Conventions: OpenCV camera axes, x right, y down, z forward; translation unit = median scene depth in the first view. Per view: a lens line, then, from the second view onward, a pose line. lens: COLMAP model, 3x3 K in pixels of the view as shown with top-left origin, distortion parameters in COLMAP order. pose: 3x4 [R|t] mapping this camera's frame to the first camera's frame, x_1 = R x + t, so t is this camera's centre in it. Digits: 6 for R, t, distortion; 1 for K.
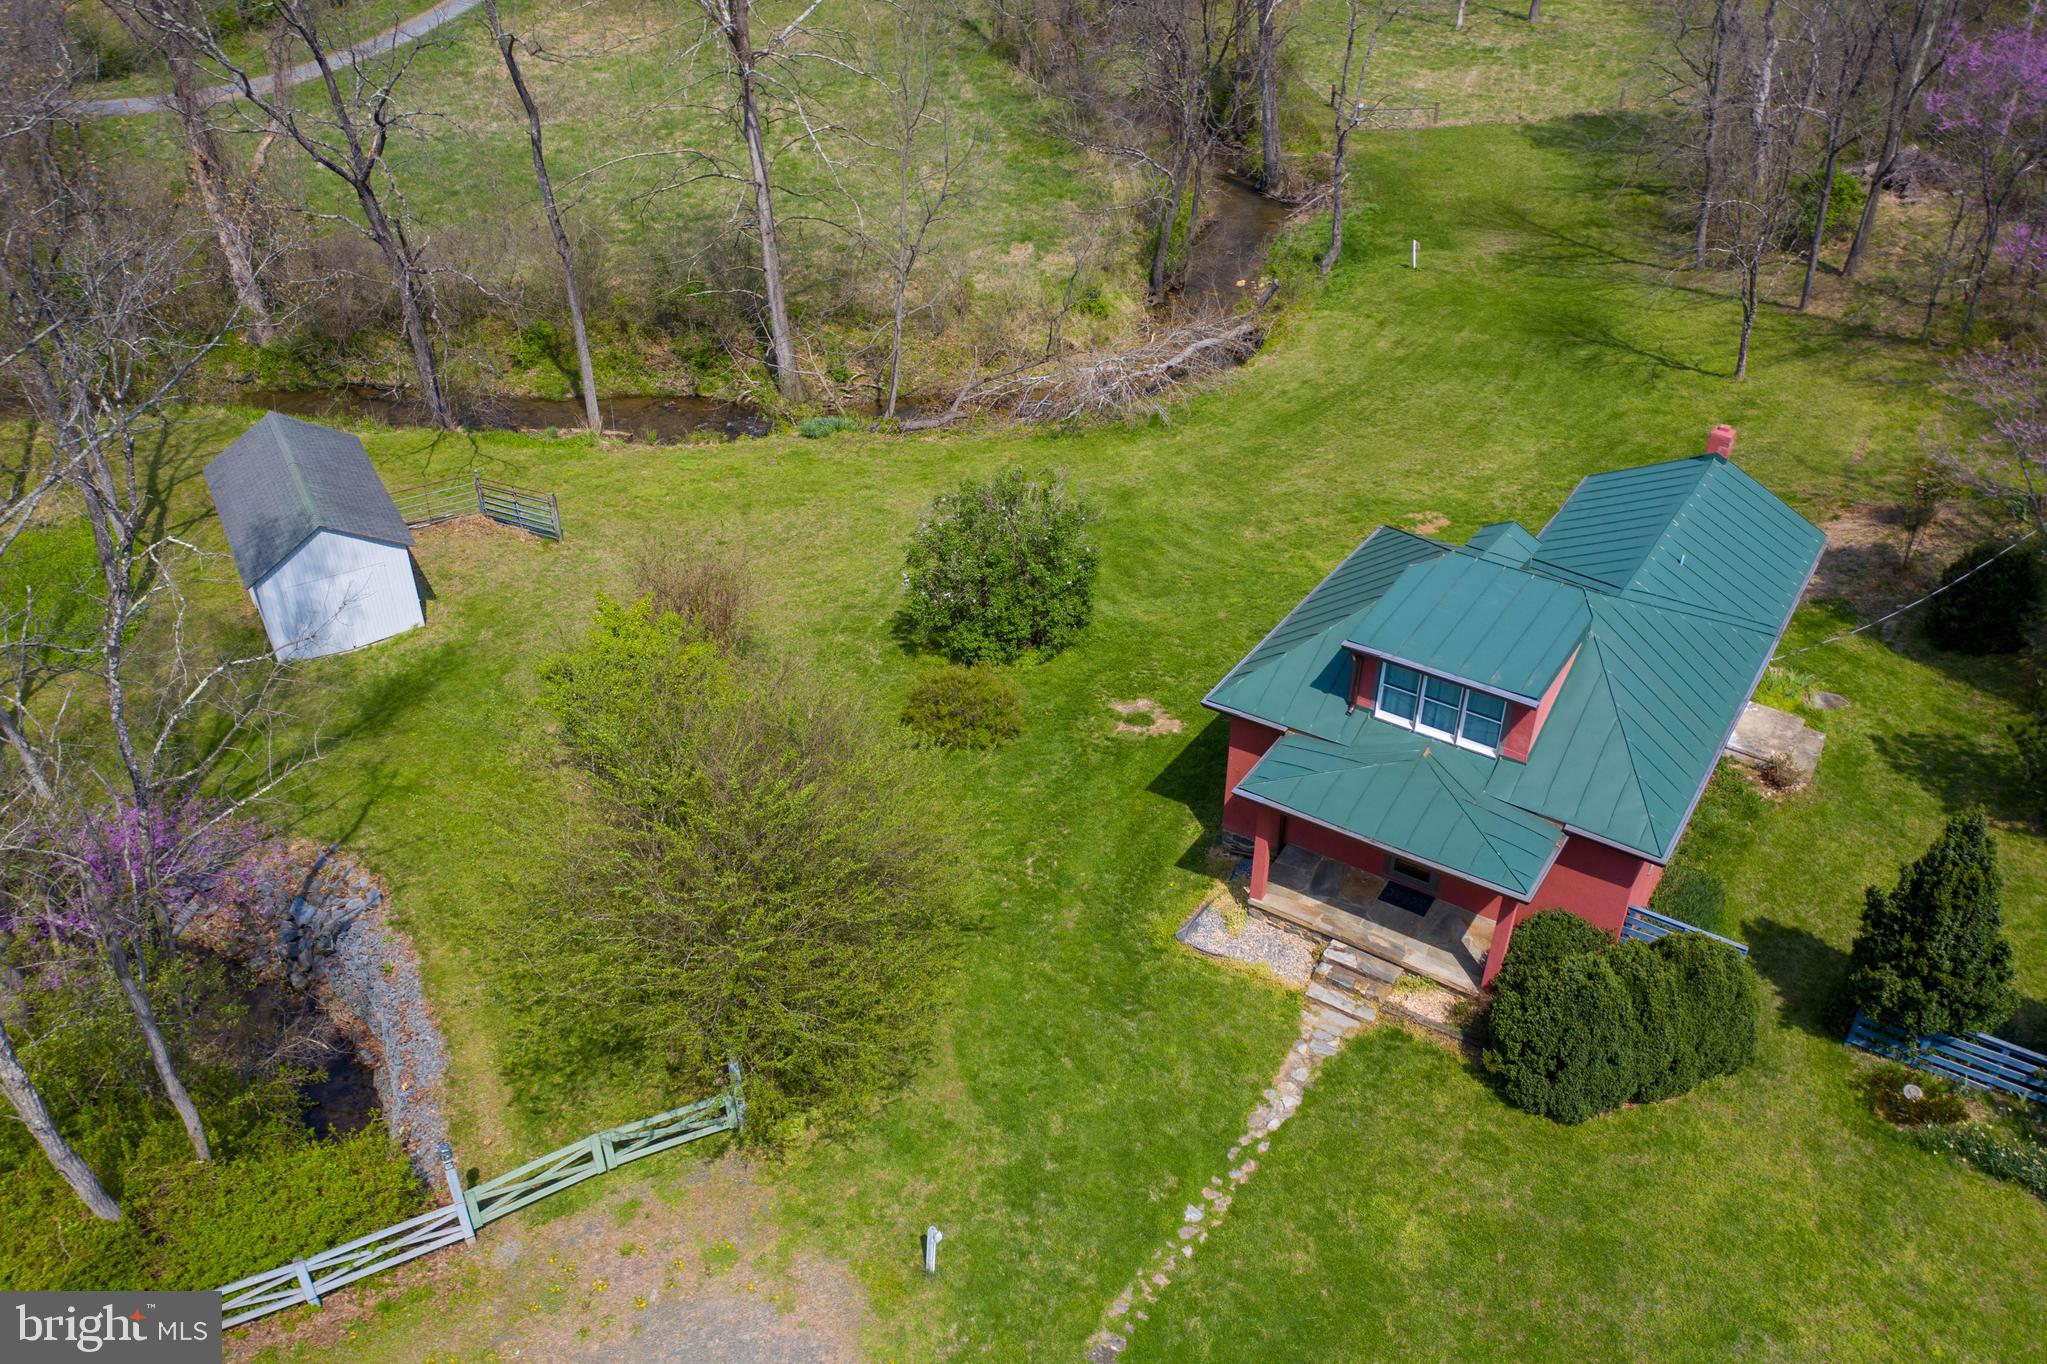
lens RADIAL K [[1617.6, 0, 1024.4], [0, 1617.6, 668.8], [0, 0, 1]] dist [-0.027271, 0.018908]
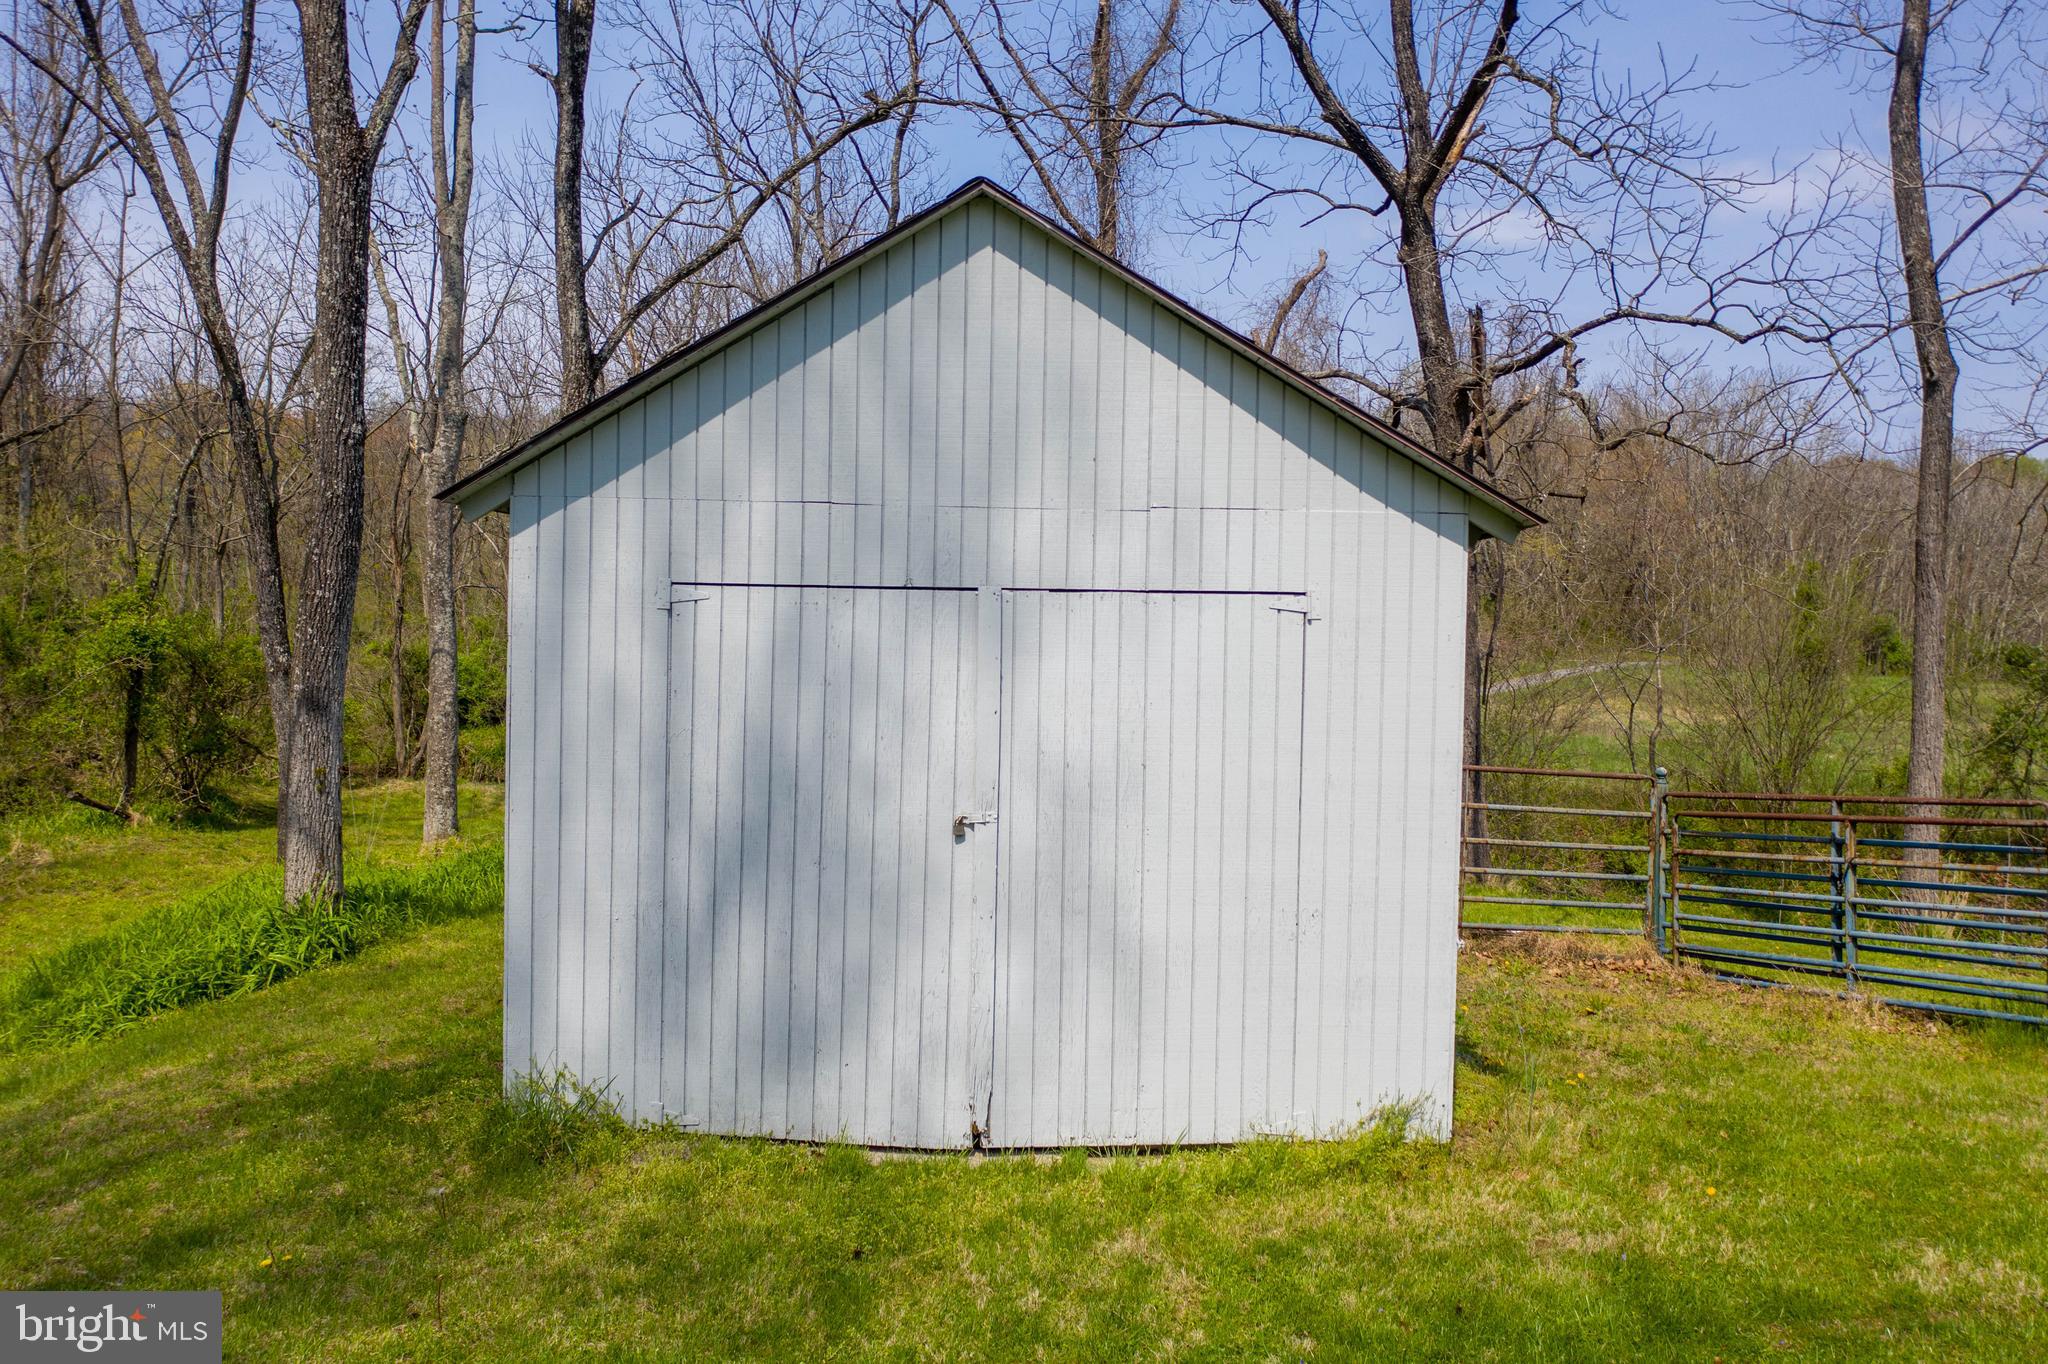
lens RADIAL K [[1618.4, 0, 1023.5], [0, 1618.4, 678.1], [0, 0, 1]] dist [-0.027271, 0.018908]
pose [[0.856088, 0.038672, -0.515382, -0.512589], [-0.309927, 0.836418, -0.452050, 0.025887], [0.413593, 0.546726, 0.728033, 1.321817]]
